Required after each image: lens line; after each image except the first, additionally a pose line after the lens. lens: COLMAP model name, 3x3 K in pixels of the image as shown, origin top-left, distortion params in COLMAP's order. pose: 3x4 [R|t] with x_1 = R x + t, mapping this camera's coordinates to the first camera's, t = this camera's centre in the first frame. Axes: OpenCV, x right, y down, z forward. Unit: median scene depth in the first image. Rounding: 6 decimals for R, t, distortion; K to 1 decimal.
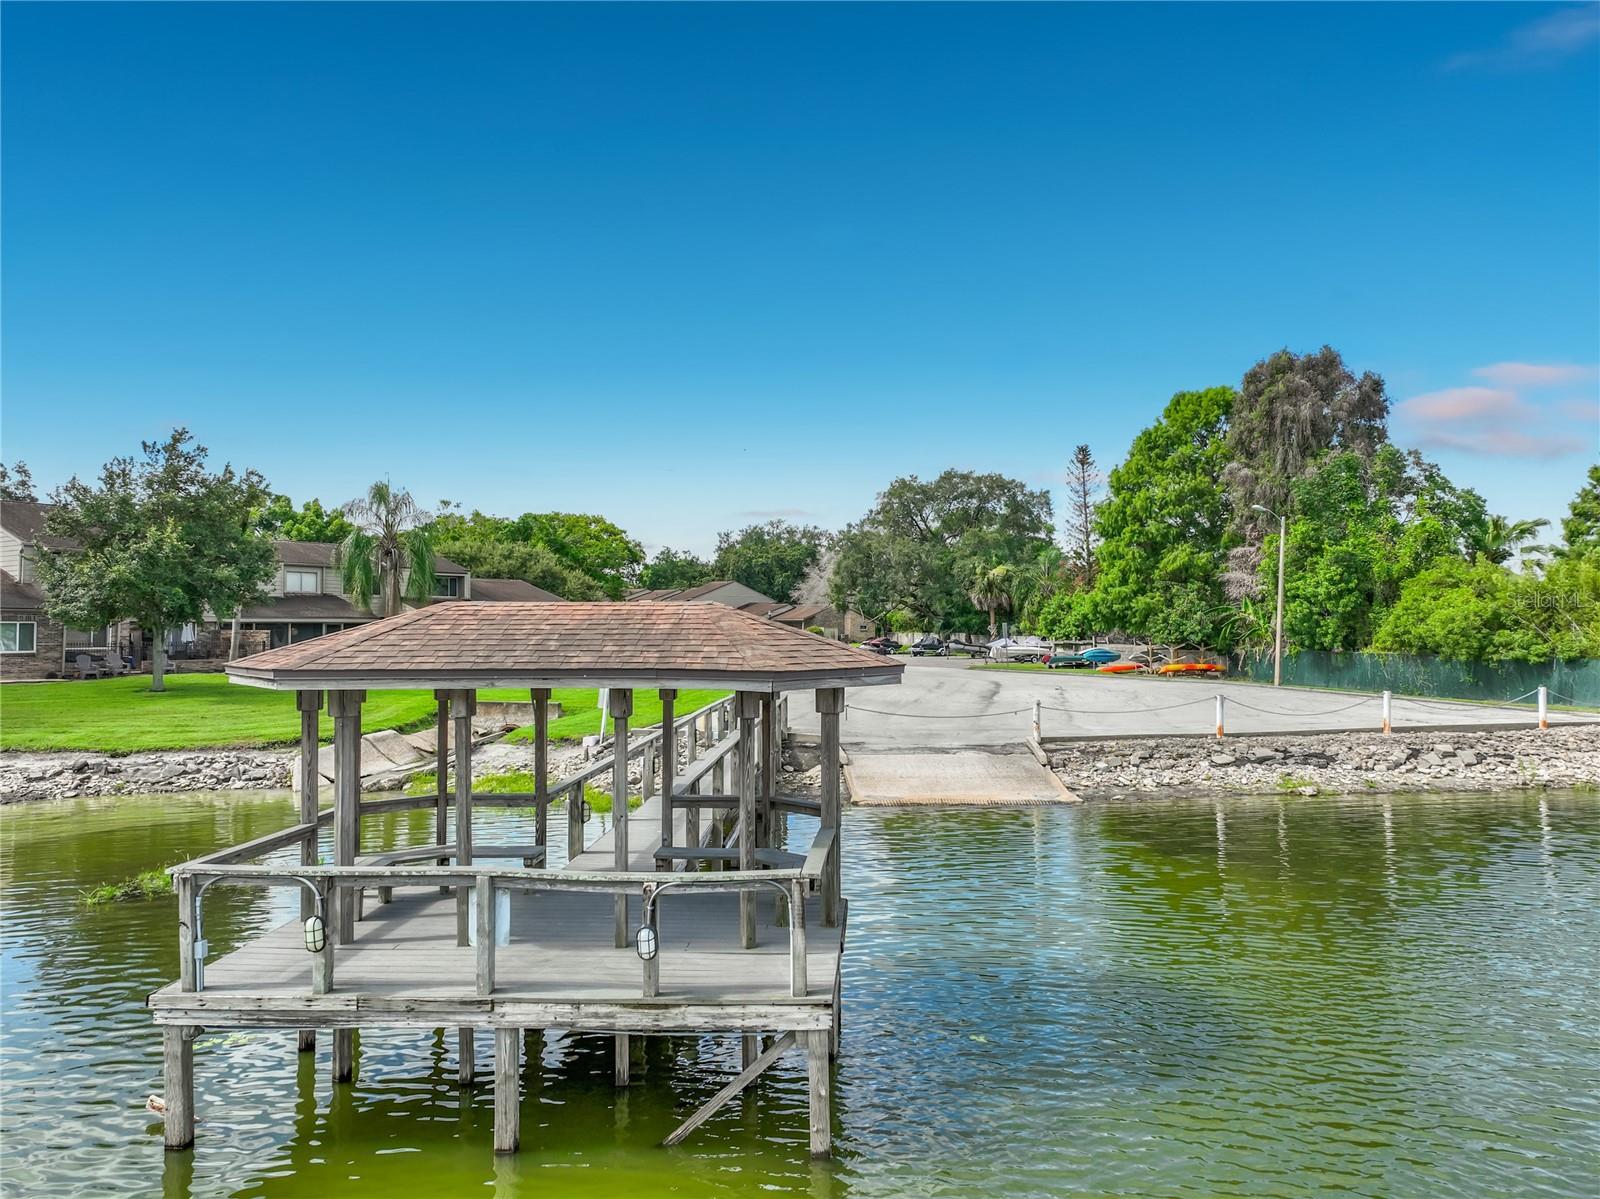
lens RADIAL K [[1126.0, 0, 794.3], [0, 1126.0, 611.9], [0, 0, 1]] dist [0.002984, 0.008519]
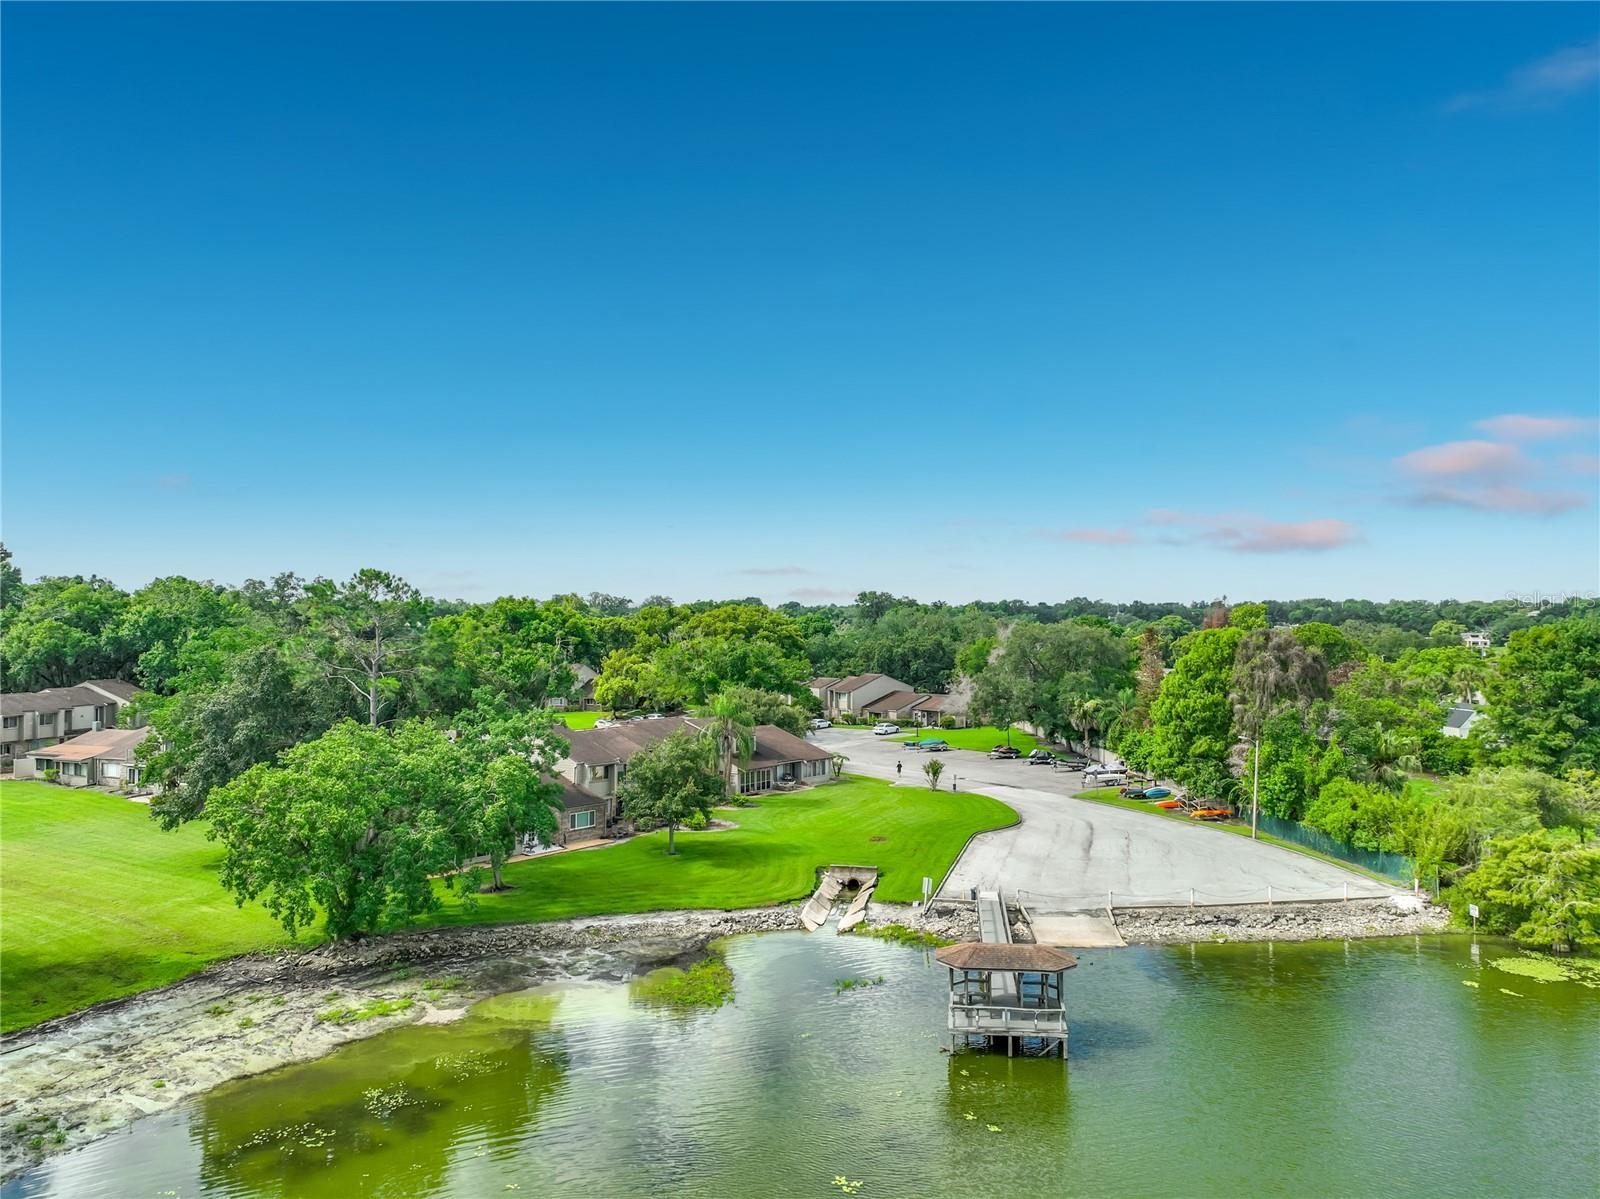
lens RADIAL K [[1126.0, 0, 808.9], [0, 1126.0, 588.6], [0, 0, 1]] dist [0.002984, 0.008519]
pose [[0.998020, 0.000646, -0.062895, -0.148901], [-0.001172, 0.999965, -0.008313, -0.301180], [0.062887, 0.008370, 0.997986, -0.780306]]
